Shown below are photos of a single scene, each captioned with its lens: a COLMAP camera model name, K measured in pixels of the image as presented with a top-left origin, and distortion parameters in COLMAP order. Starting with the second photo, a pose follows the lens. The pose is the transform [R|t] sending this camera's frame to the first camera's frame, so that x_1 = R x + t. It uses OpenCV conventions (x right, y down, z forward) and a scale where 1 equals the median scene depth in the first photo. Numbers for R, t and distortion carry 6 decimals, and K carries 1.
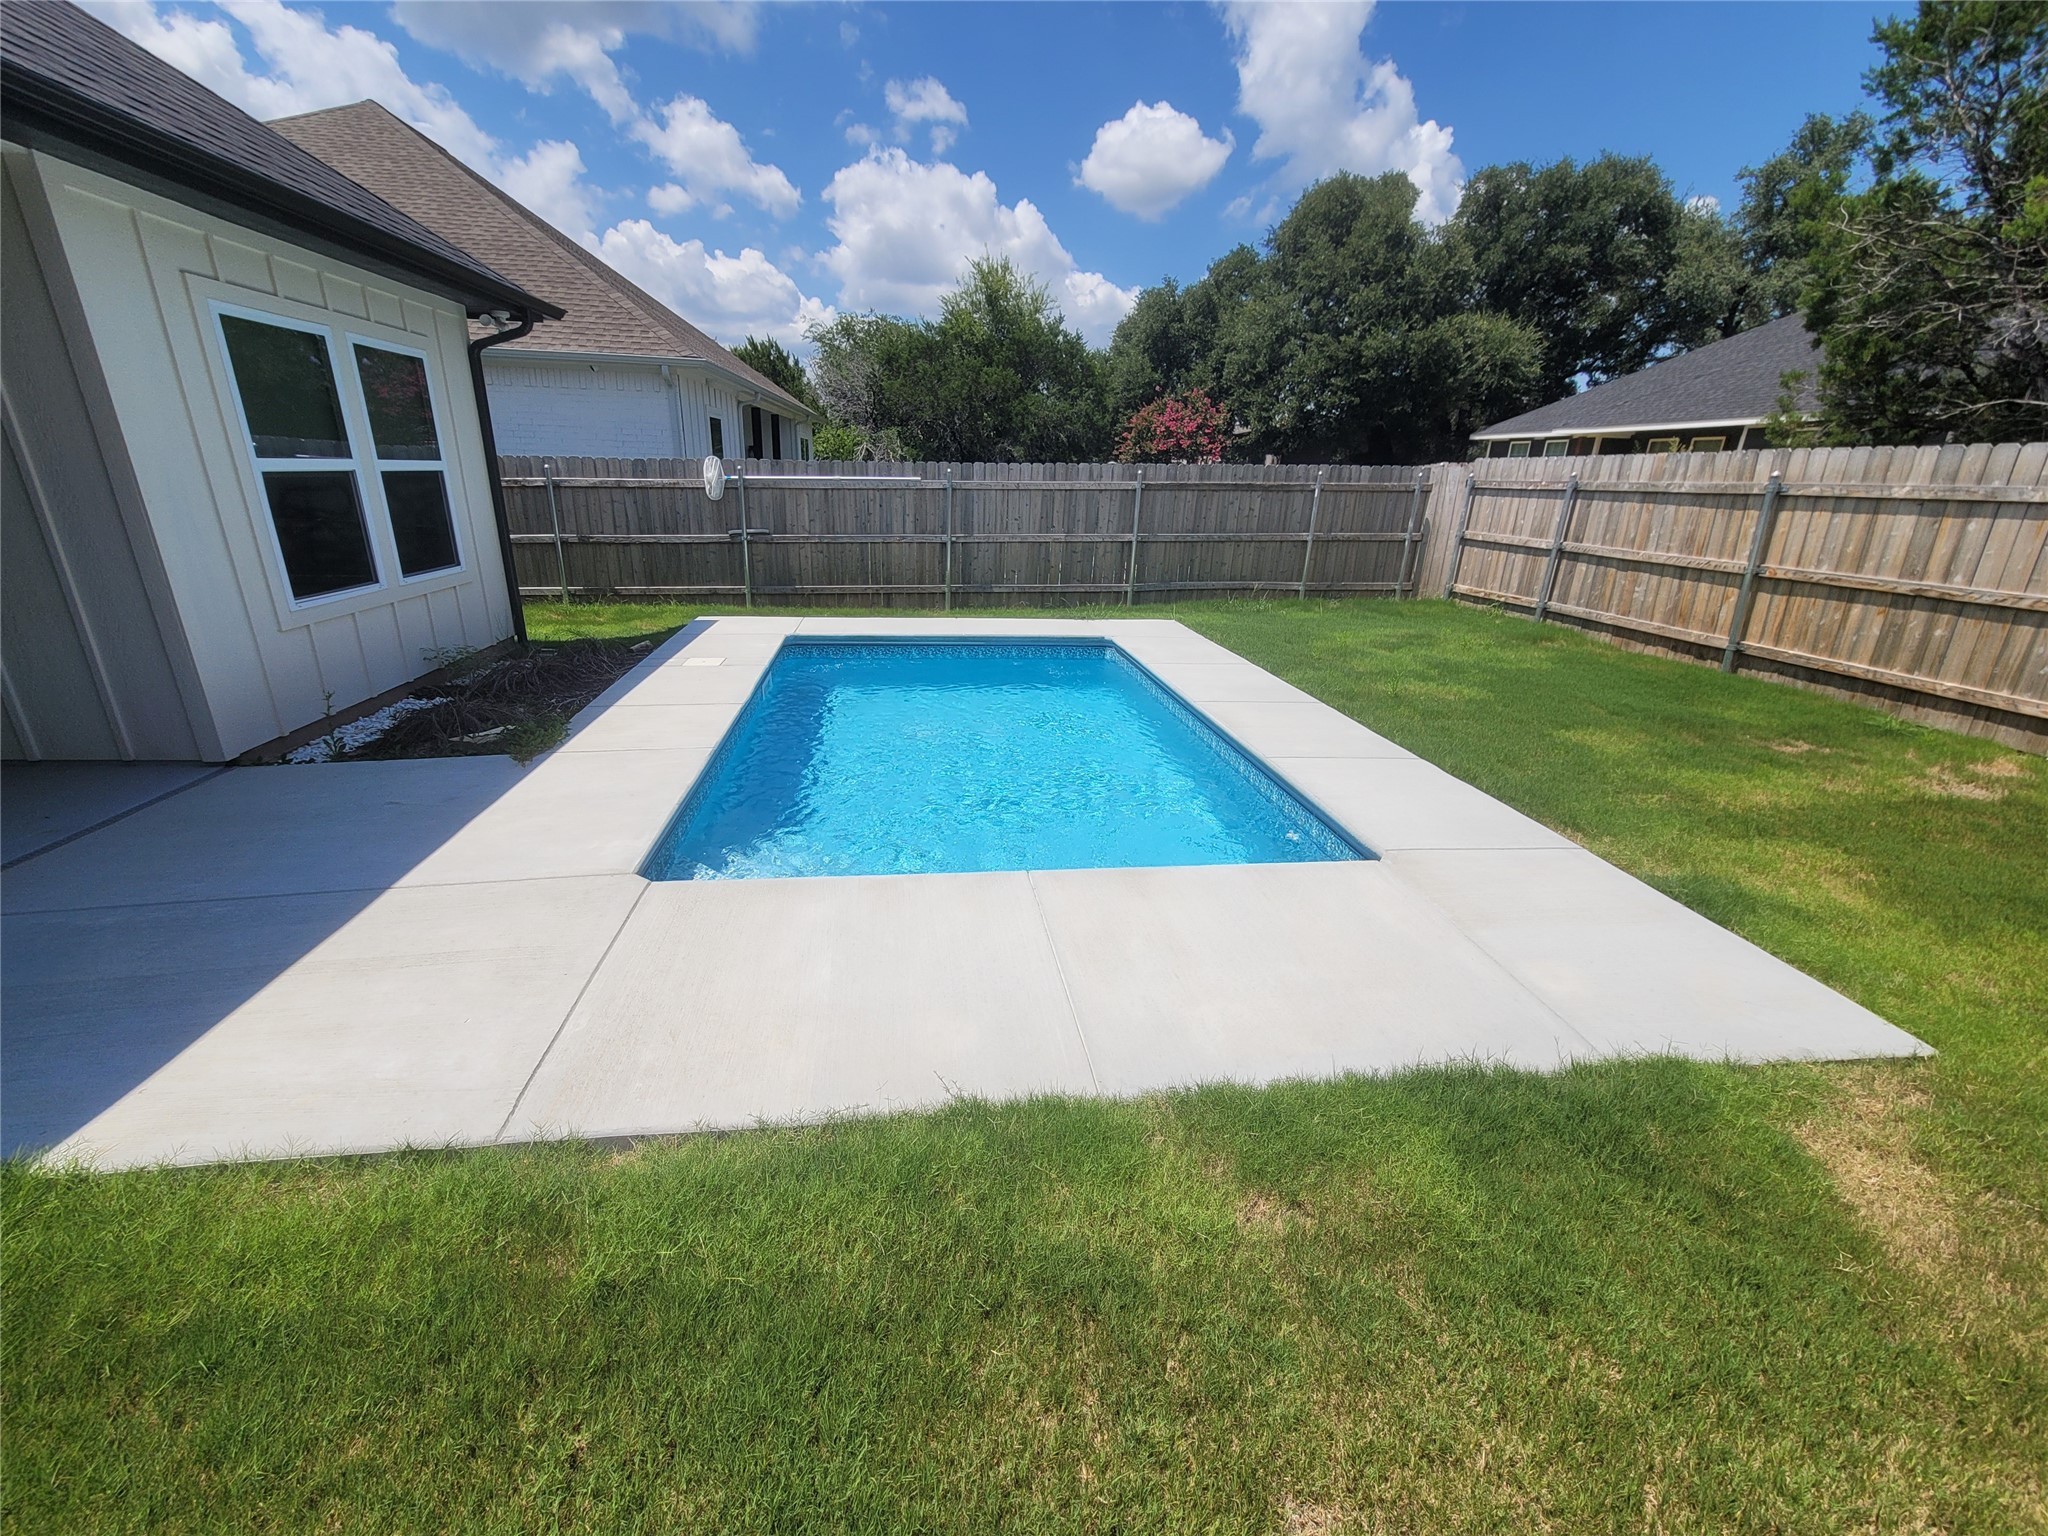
lens RADIAL K [[838.3, 0, 1024.0], [0, 838.3, 768.0], [0, 0, 1]] dist [-0.001270, -0.000196]
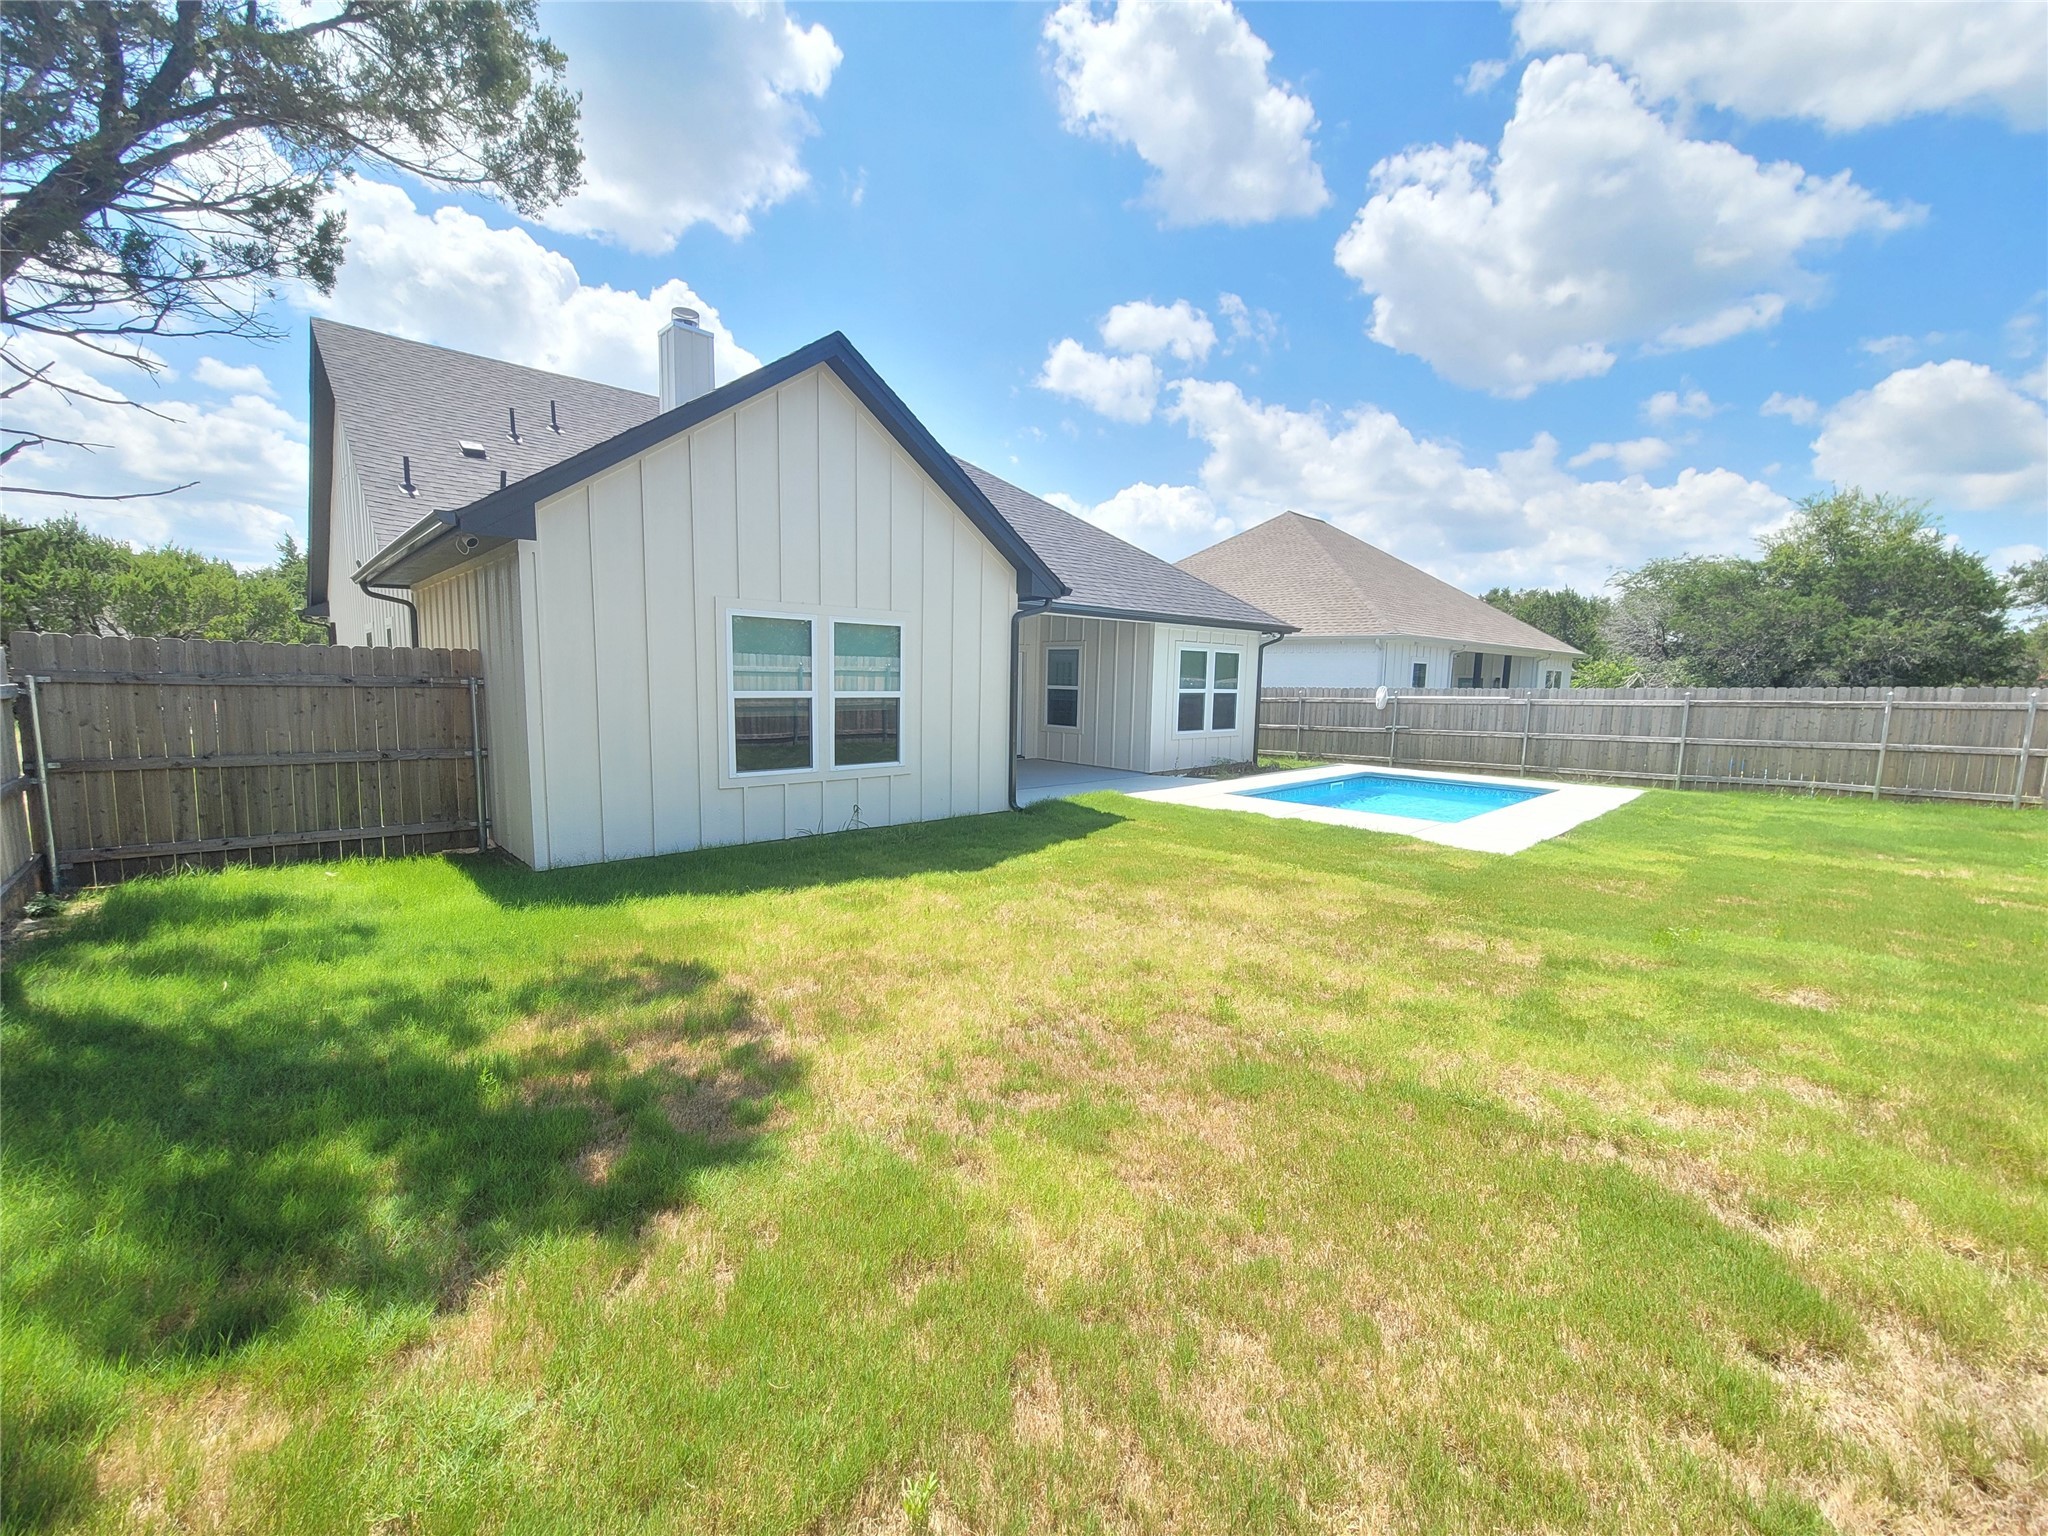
lens RADIAL K [[838.3, 0, 1024.0], [0, 838.3, 768.0], [0, 0, 1]] dist [-0.001270, -0.000196]
pose [[0.596225, 0.065575, -0.800135, 0.601255], [-0.268064, 0.955719, -0.121423, 0.214081], [0.756741, 0.286883, 0.587402, -0.571441]]
